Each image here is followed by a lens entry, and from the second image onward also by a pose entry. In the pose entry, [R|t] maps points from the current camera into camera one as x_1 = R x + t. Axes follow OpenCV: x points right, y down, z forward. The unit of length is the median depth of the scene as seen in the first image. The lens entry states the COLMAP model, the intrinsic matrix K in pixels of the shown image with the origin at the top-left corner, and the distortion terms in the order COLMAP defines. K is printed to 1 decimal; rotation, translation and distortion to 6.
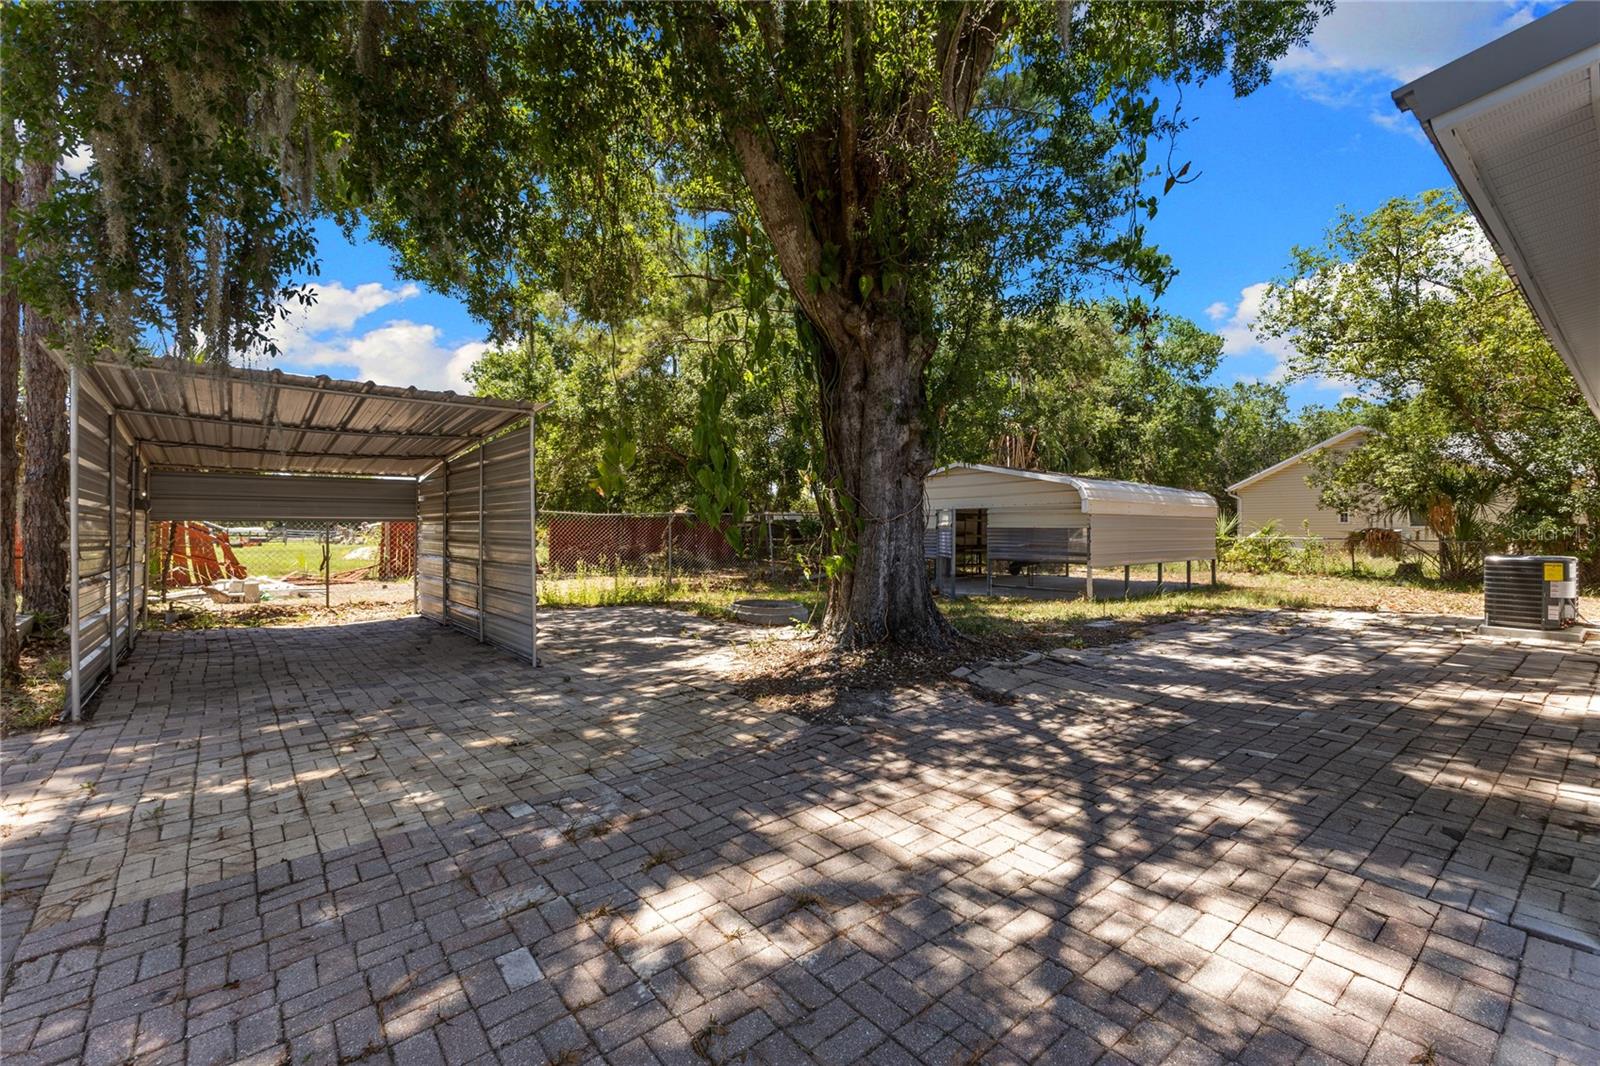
lens RADIAL K [[690.1, 0, 802.1], [0, 690.1, 528.0], [0, 0, 1]] dist [0.002774, 0.000211]
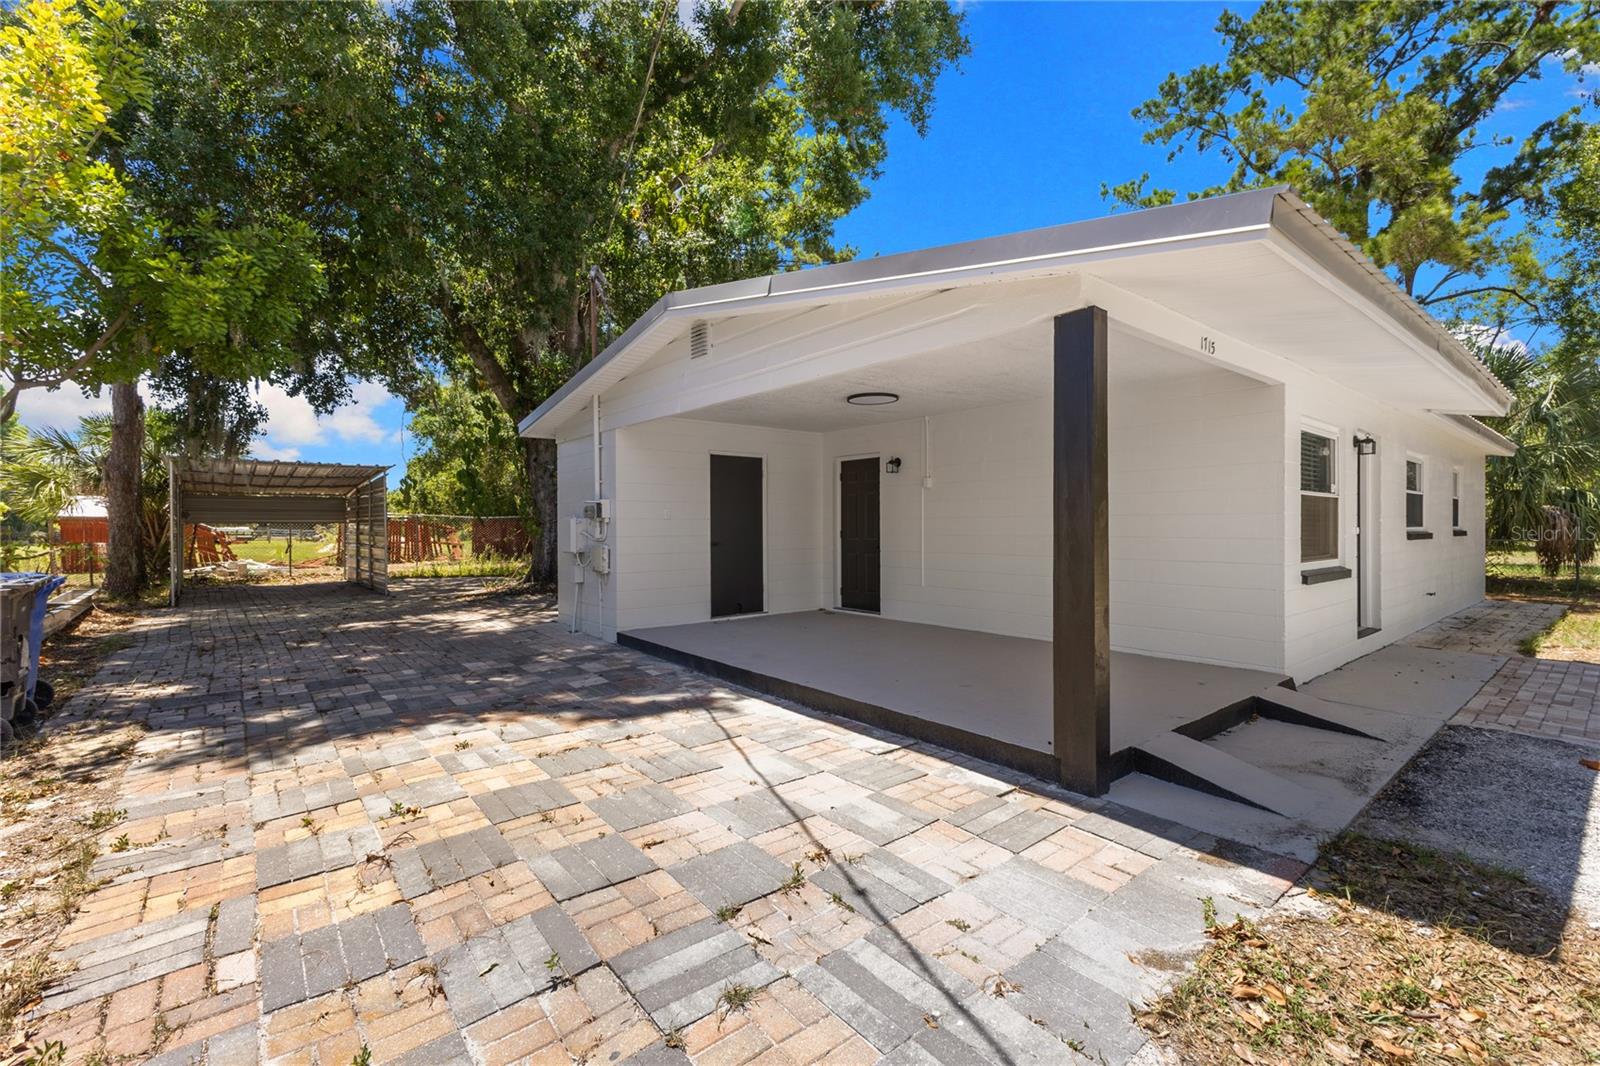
lens RADIAL K [[690.1, 0, 798.9], [0, 690.1, 528.8], [0, 0, 1]] dist [0.002774, 0.000211]
pose [[0.999946, -0.002224, 0.010200, 0.424418], [0.002186, 0.999991, 0.003695, -0.000084], [-0.010208, -0.003672, 0.999941, -0.546822]]
